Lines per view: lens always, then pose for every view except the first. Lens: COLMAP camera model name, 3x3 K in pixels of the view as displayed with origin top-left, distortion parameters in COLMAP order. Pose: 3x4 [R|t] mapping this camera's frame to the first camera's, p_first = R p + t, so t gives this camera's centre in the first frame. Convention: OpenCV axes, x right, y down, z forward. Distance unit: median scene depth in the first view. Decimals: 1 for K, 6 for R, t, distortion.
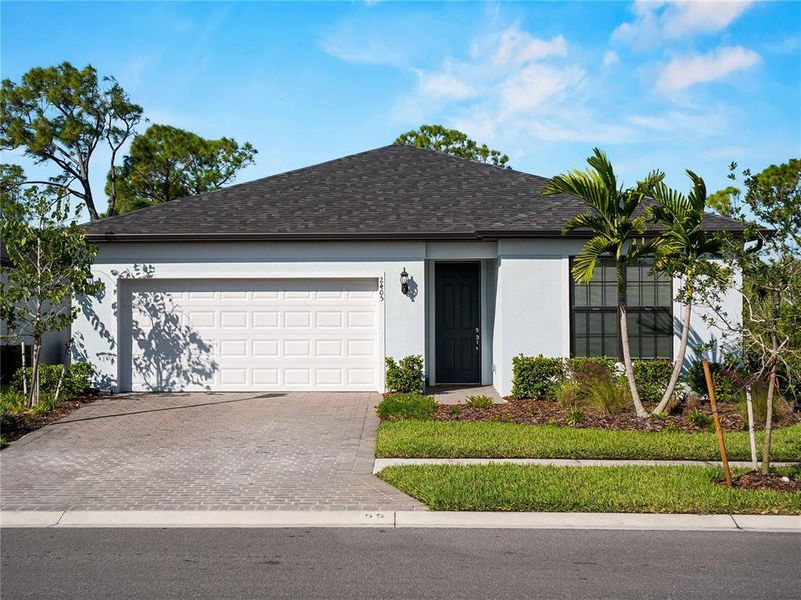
lens RADIAL K [[1106.4, 0, 397.9], [0, 1106.4, 298.5], [0, 0, 1]] dist [0.021438, 0.013974]
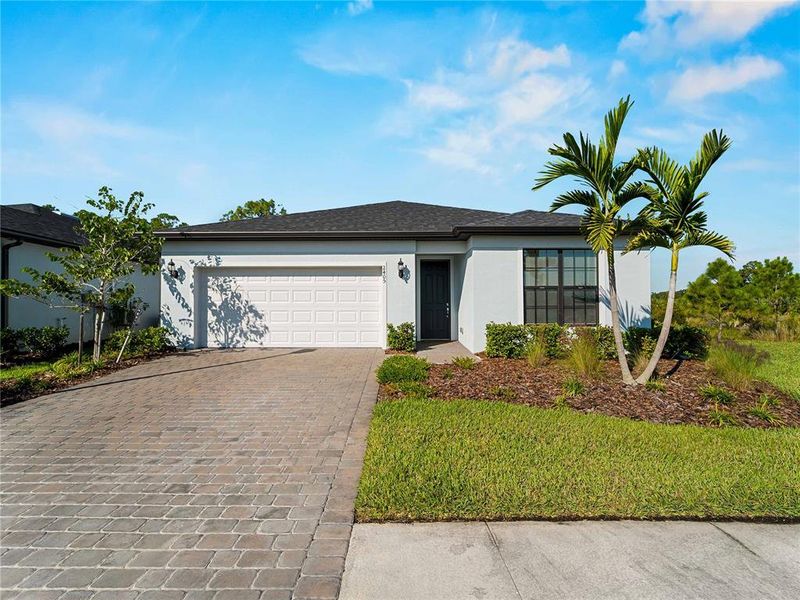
lens RADIAL K [[365.2, 0, 400.0], [0, 365.2, 300.0], [0, 0, 1]] dist [-0.000964, -0.000985]
pose [[0.999914, 0.001251, 0.013032, -0.000793], [-0.001388, 0.999943, 0.010563, 0.019180], [-0.013018, -0.010580, 0.999859, 0.533450]]
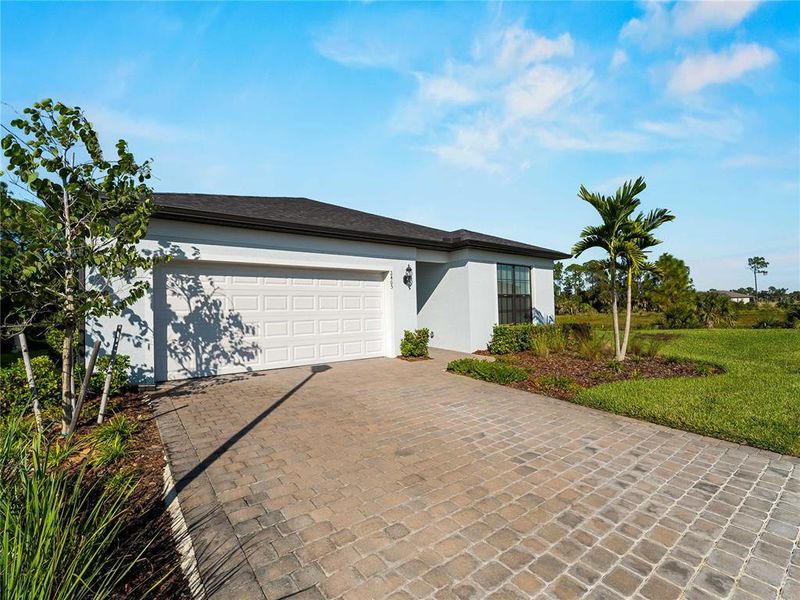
lens RADIAL K [[365.2, 0, 400.0], [0, 365.2, 300.0], [0, 0, 1]] dist [-0.000964, -0.000985]
pose [[0.787989, 0.003829, 0.615678, -0.274283], [0.002454, 0.999953, -0.009360, 0.020374], [-0.615685, 0.008886, 0.787943, 0.637081]]
